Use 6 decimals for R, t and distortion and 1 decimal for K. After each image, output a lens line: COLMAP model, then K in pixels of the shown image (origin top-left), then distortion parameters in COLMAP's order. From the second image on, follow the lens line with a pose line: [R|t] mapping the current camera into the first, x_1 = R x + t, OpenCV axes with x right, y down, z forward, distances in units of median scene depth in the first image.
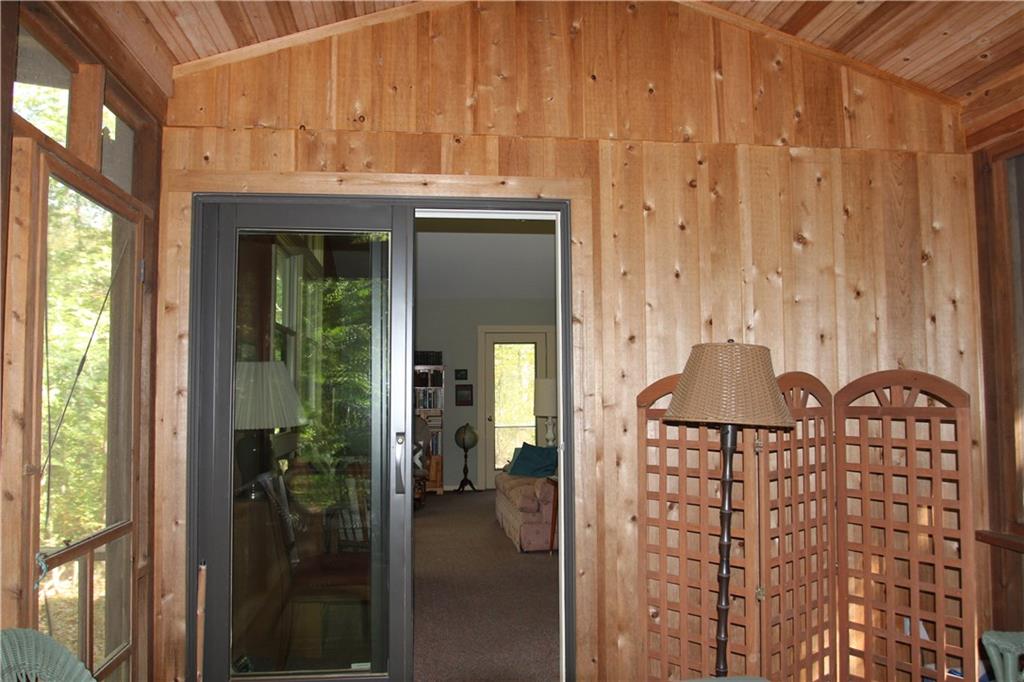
lens RADIAL K [[814.6, 0, 512.0], [0, 814.6, 341.0], [0, 0, 1]] dist [-0.108120, 0.081184]
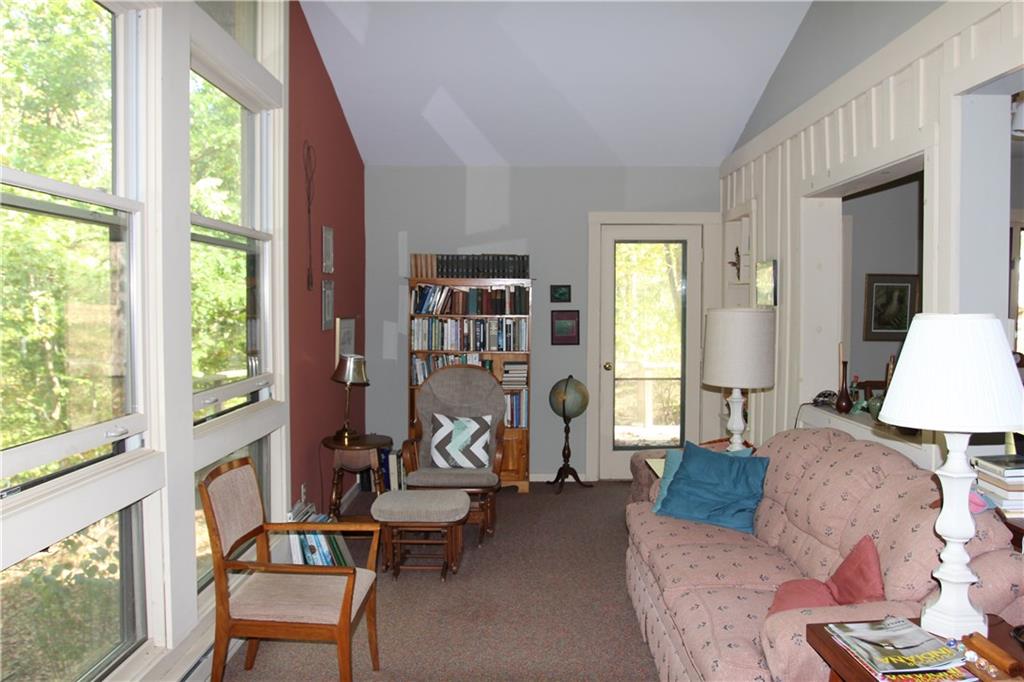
lens RADIAL K [[814.6, 0, 512.0], [0, 814.6, 341.0], [0, 0, 1]] dist [-0.108120, 0.081184]
pose [[0.992399, 0.014460, -0.122213, -0.024408], [-0.000272, 0.993328, 0.115323, 0.006720], [0.123065, -0.114413, 0.985781, 0.404882]]
